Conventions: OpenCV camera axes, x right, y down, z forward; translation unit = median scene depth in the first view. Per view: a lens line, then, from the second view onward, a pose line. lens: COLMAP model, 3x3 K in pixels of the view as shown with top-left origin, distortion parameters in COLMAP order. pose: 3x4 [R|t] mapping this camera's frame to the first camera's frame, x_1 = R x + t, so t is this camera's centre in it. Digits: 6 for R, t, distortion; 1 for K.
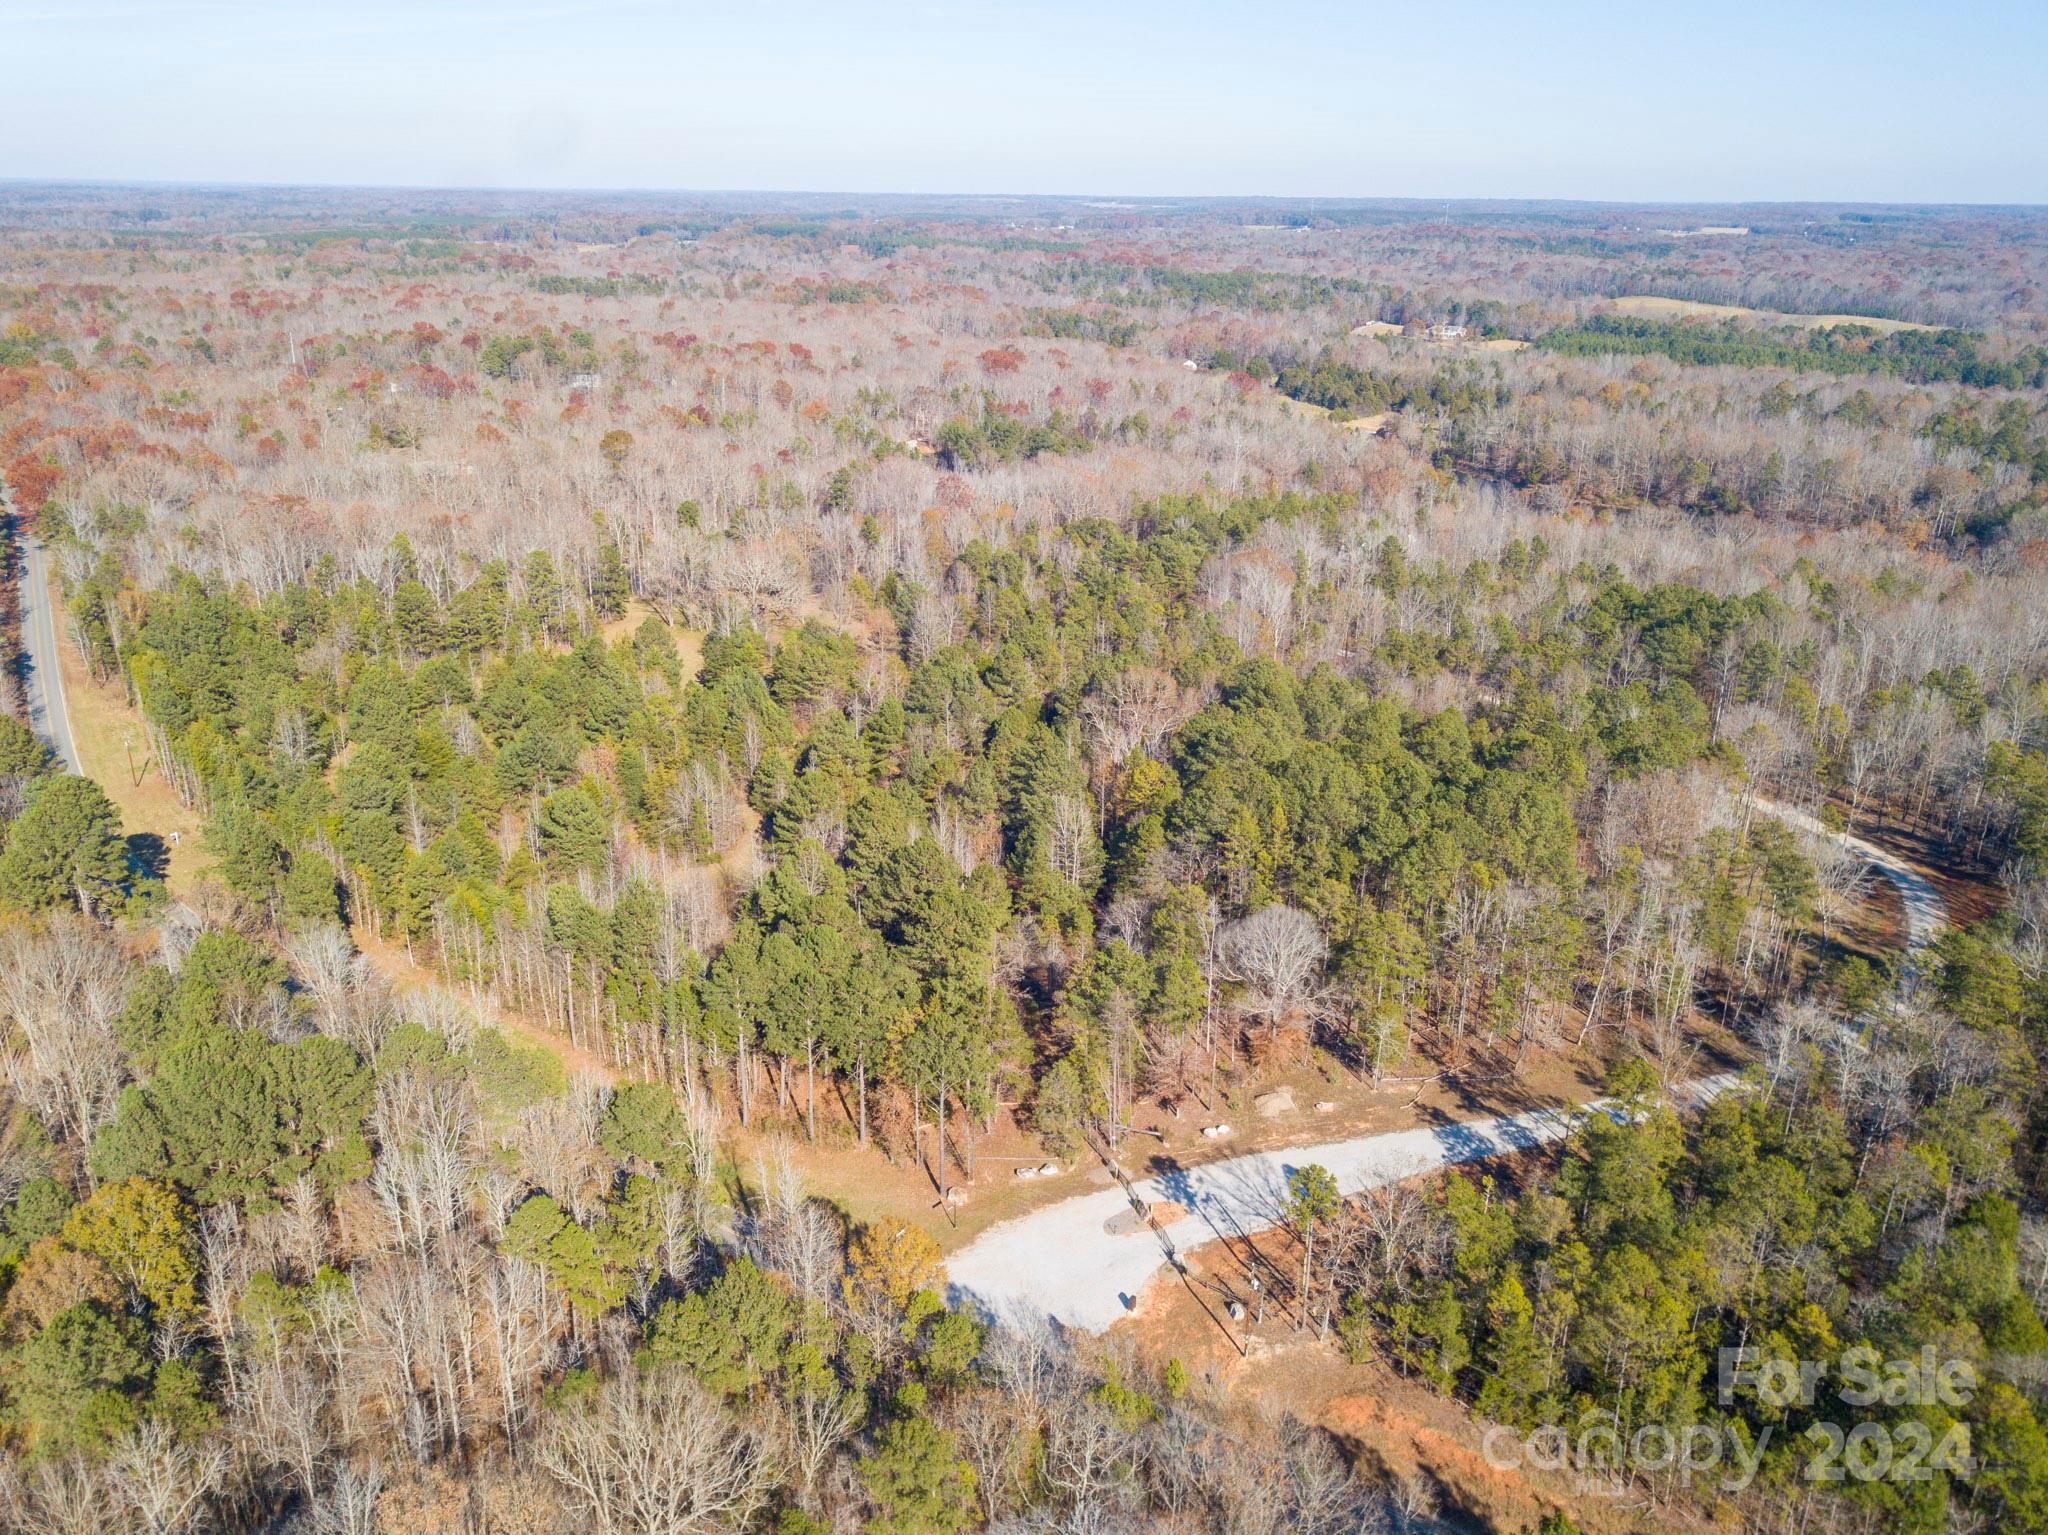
lens RADIAL K [[1569.7, 0, 1022.2], [0, 1569.7, 766.4], [0, 0, 1]] dist [0.006161, 0.011702]
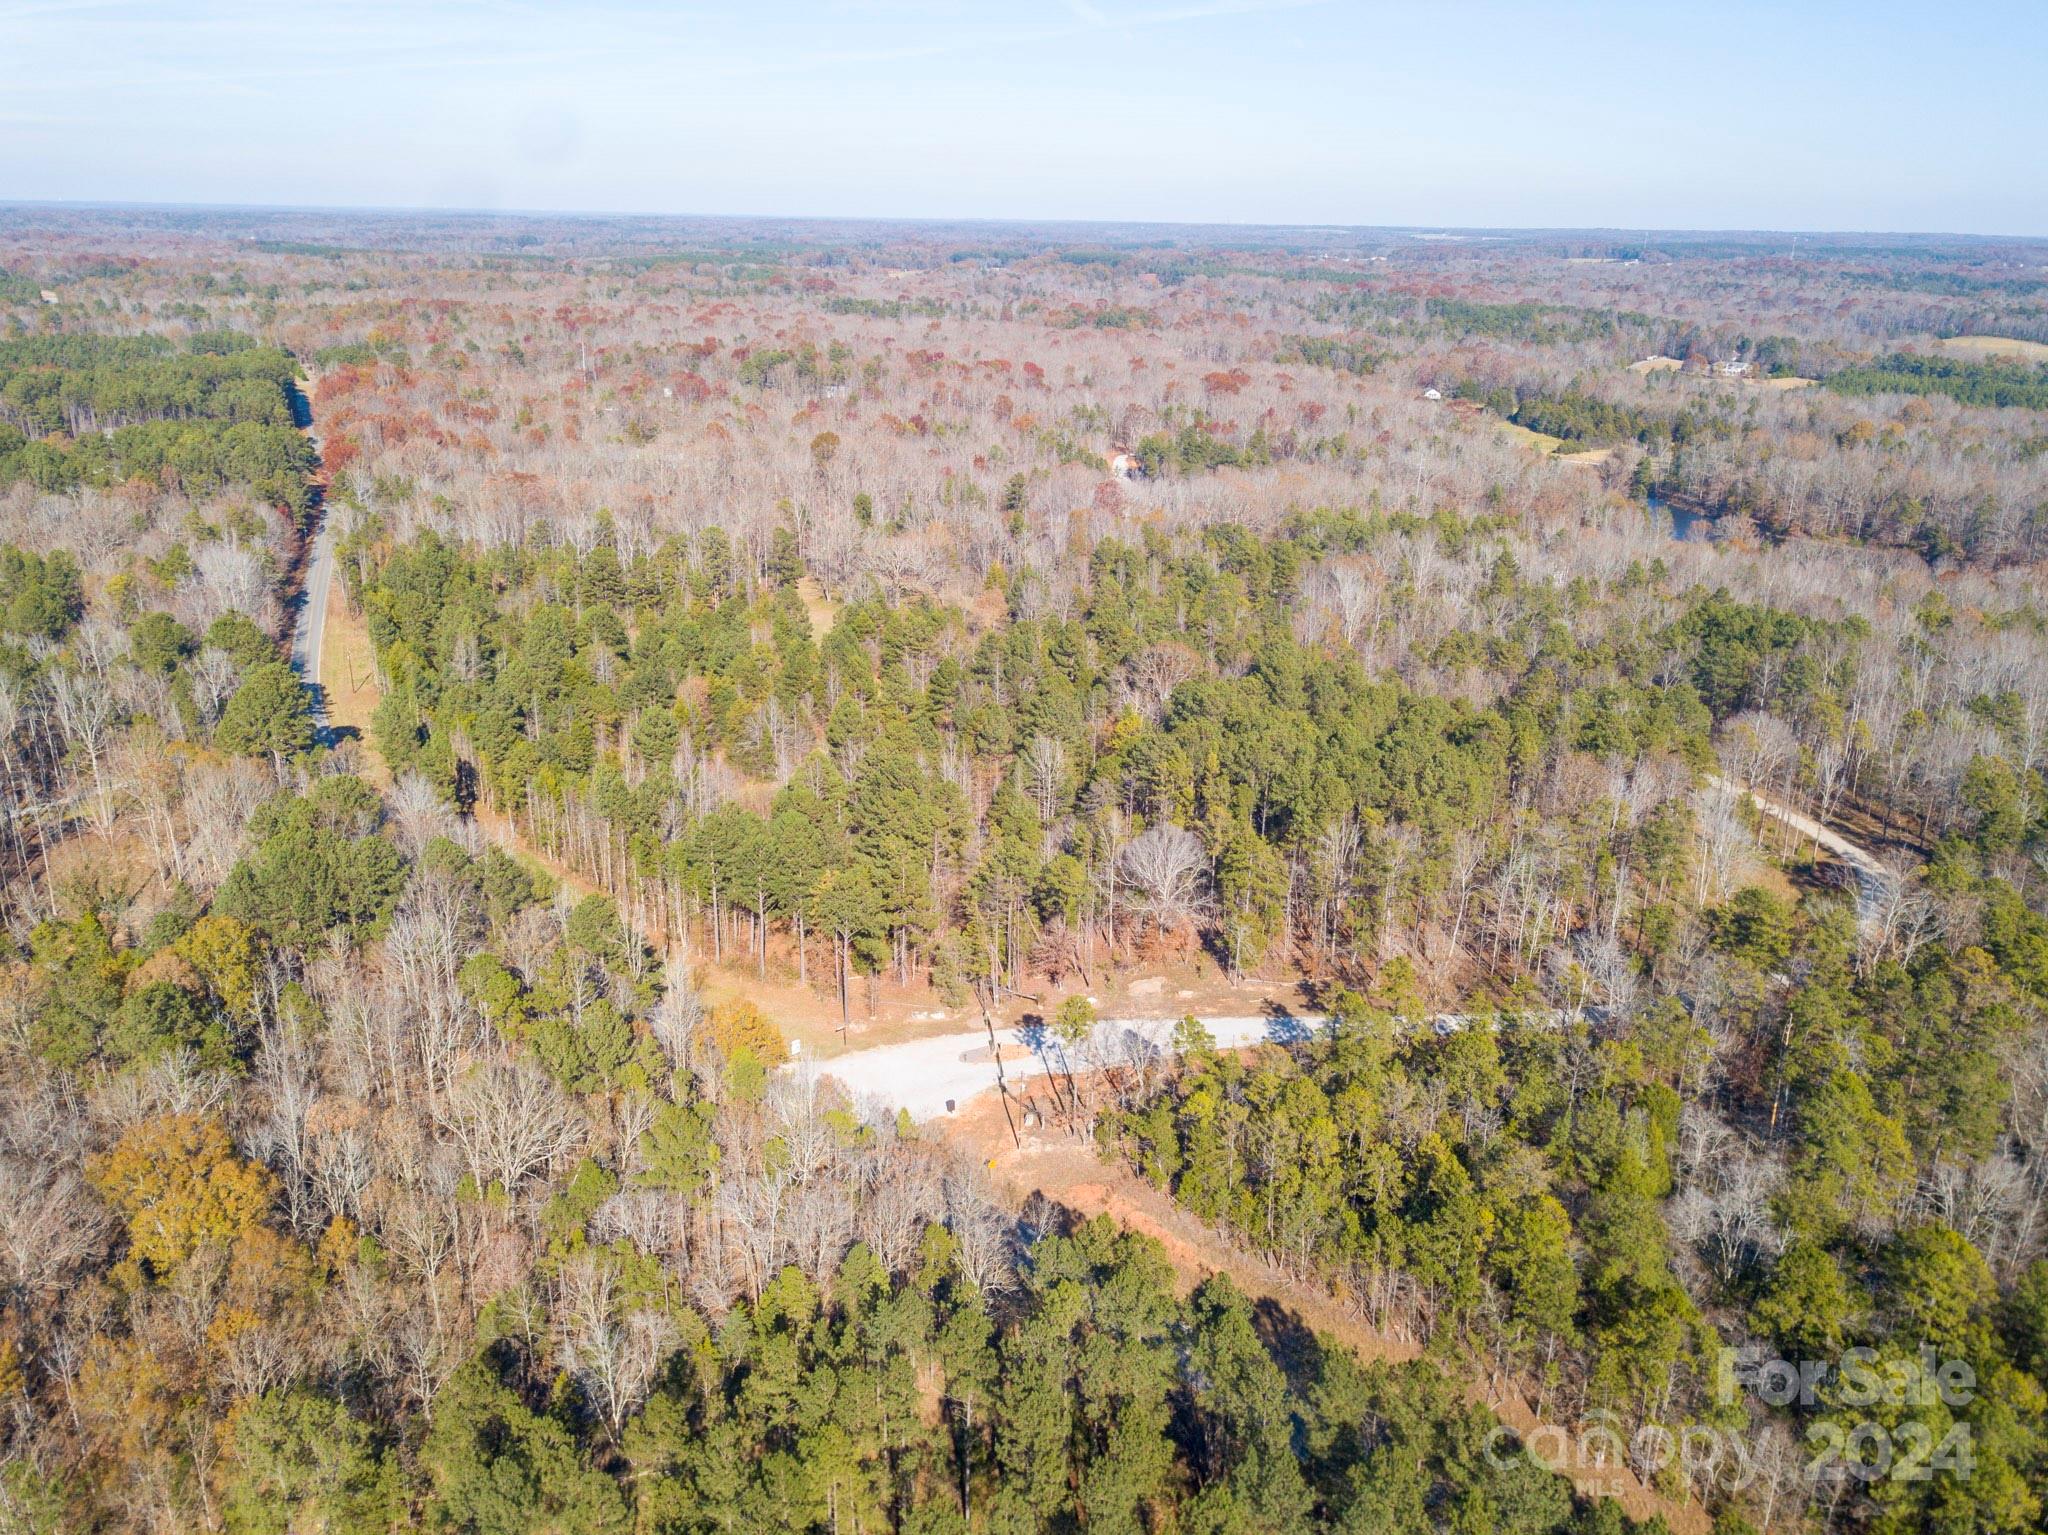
lens RADIAL K [[1569.7, 0, 1028.1], [0, 1569.7, 778.0], [0, 0, 1]] dist [0.006161, 0.011702]
pose [[0.980535, 0.070368, -0.183303, 0.081577], [-0.072302, 0.997375, -0.003883, 0.019741], [0.182549, 0.017061, 0.983049, -0.052464]]
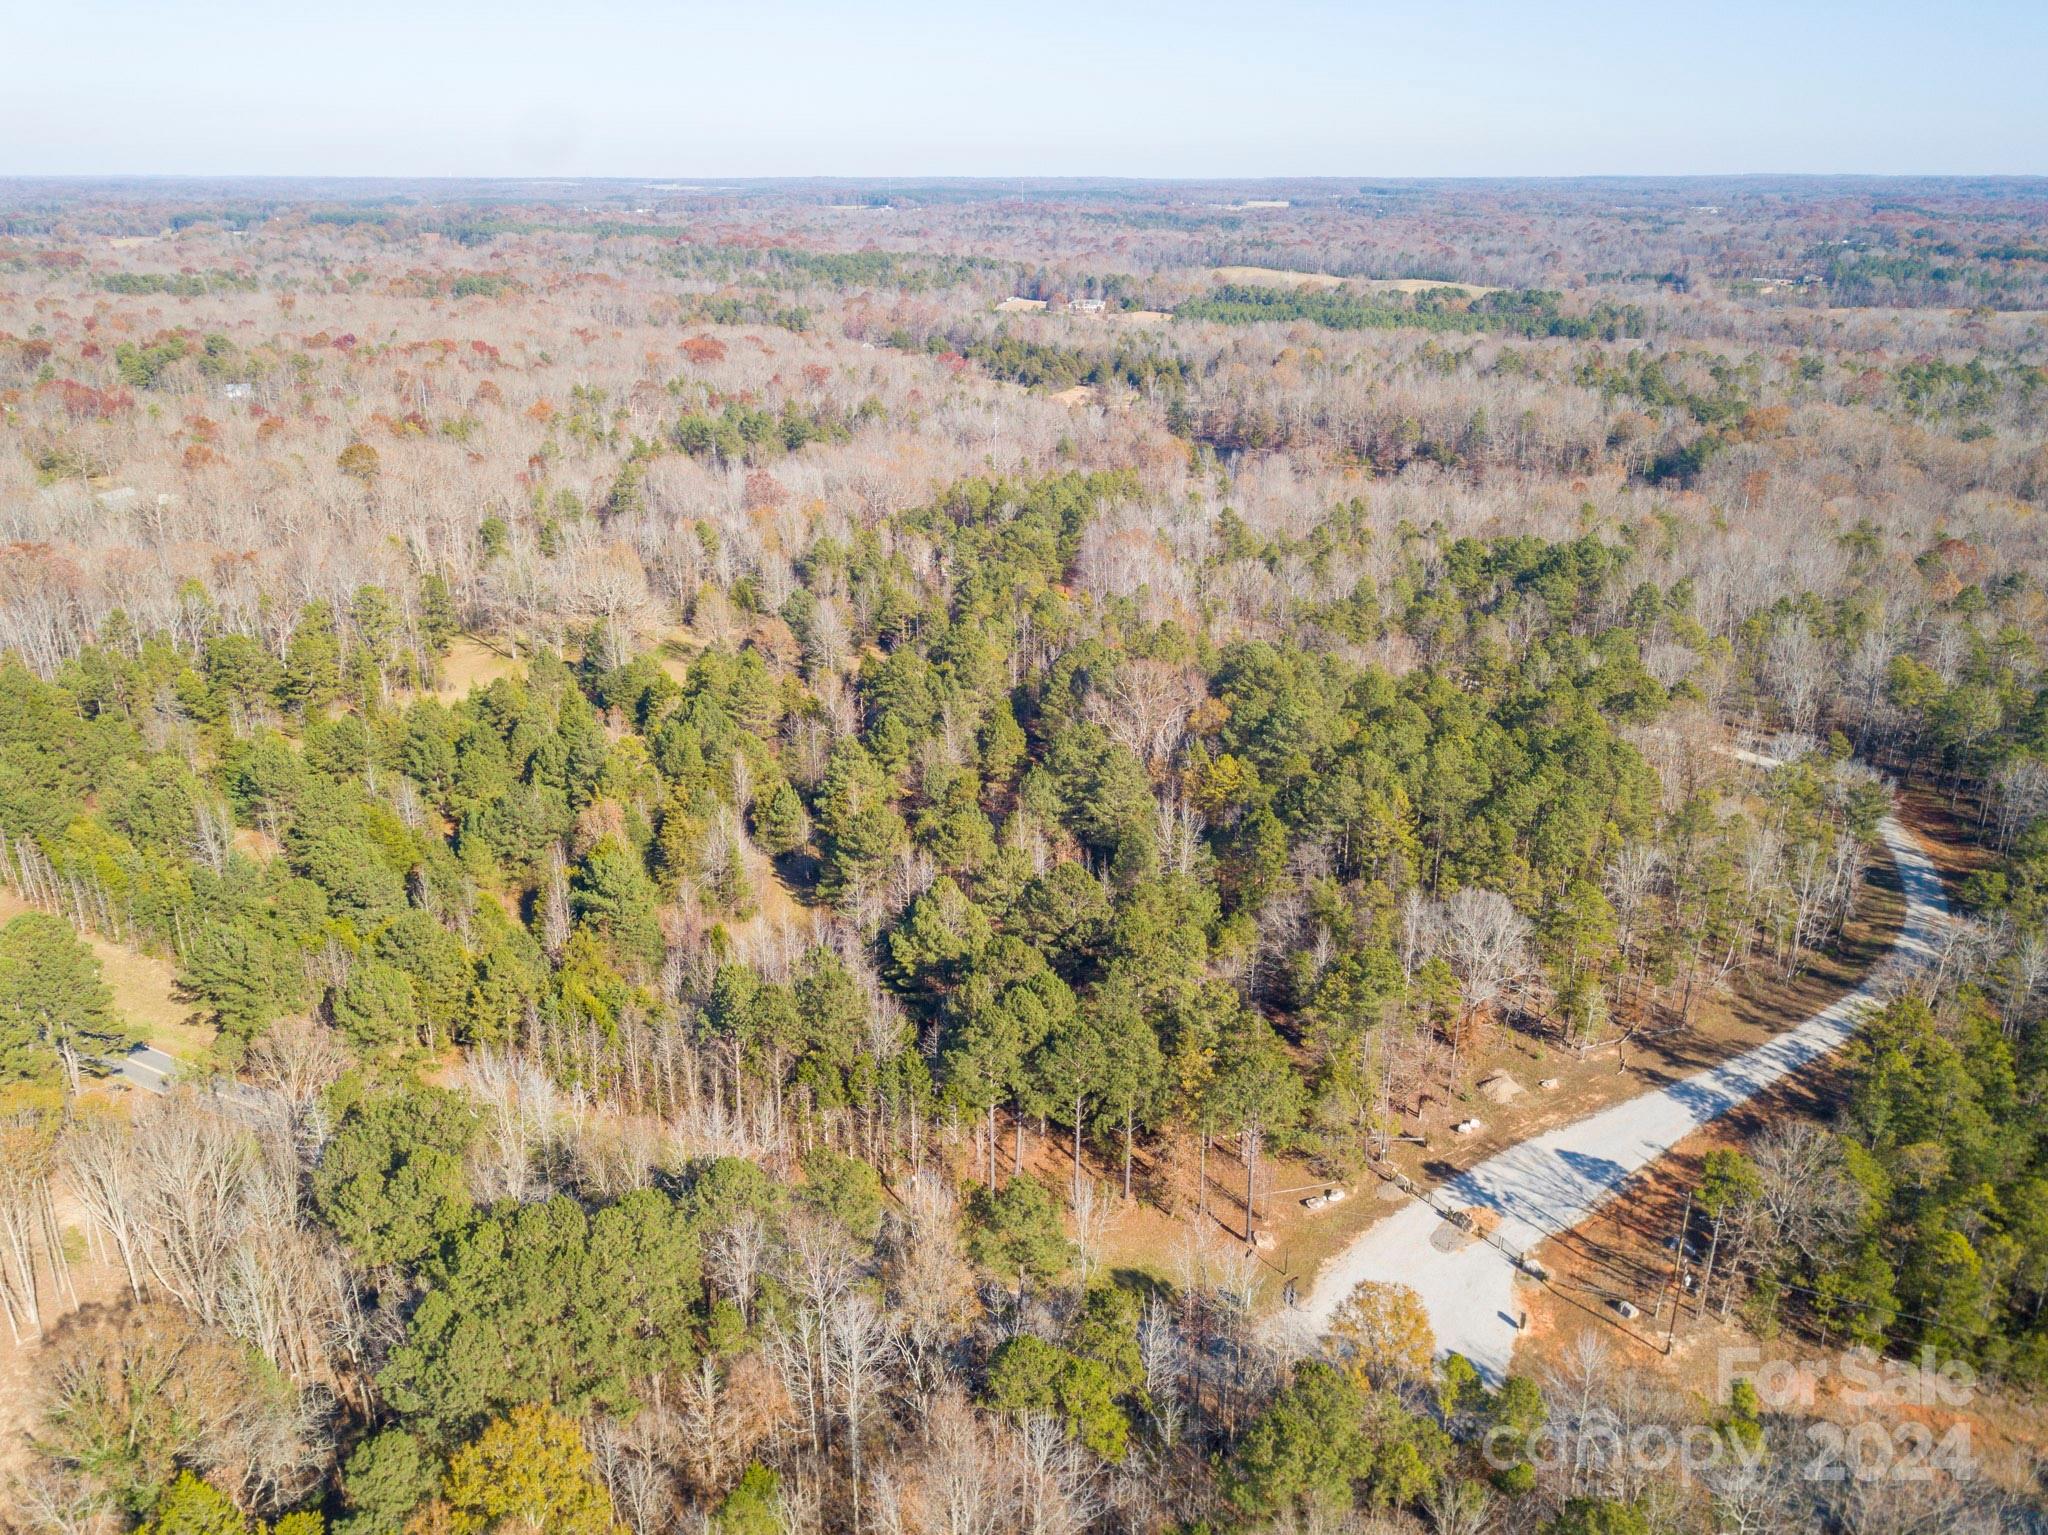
lens RADIAL K [[1569.7, 0, 1020.5], [0, 1569.7, 768.3], [0, 0, 1]] dist [0.006161, 0.011702]
pose [[0.964629, -0.104535, 0.241997, -0.101159], [0.101693, 0.994520, 0.024238, -0.011470], [-0.243205, 0.001228, 0.969974, 0.034815]]
